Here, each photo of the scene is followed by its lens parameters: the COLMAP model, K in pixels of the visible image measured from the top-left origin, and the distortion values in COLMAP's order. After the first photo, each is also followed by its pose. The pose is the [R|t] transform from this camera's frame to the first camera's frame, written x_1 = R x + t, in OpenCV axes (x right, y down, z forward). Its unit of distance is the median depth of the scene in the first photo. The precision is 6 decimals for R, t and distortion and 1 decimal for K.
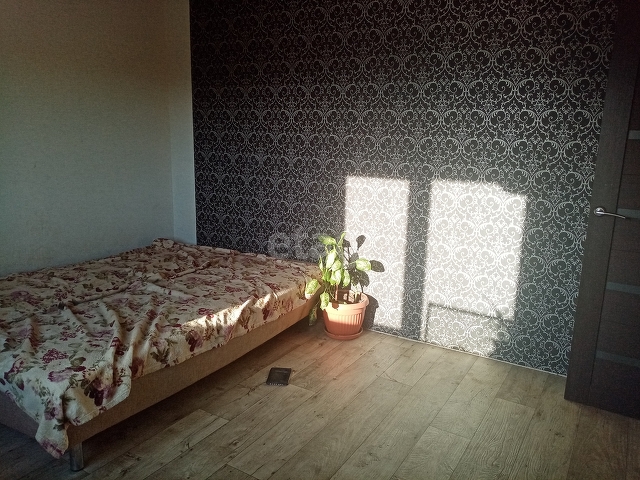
lens RADIAL K [[505.8, 0, 319.1], [0, 505.8, 240.1], [0, 0, 1]] dist [-0.005439, -0.004612]
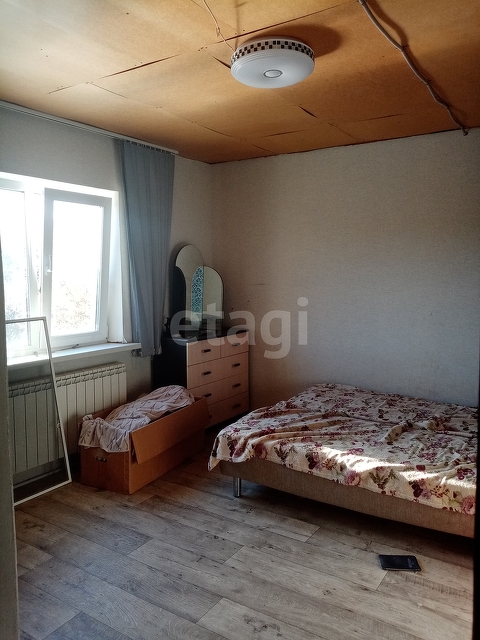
lens RADIAL K [[505.8, 0, 240.9], [0, 505.8, 319.4], [0, 0, 1]] dist [-0.005439, -0.004612]
pose [[-0.007786, 0.071441, -0.997414, 0.837972], [-0.213349, 0.974359, 0.071455, -0.157793], [0.976945, 0.213354, 0.007655, 0.701321]]
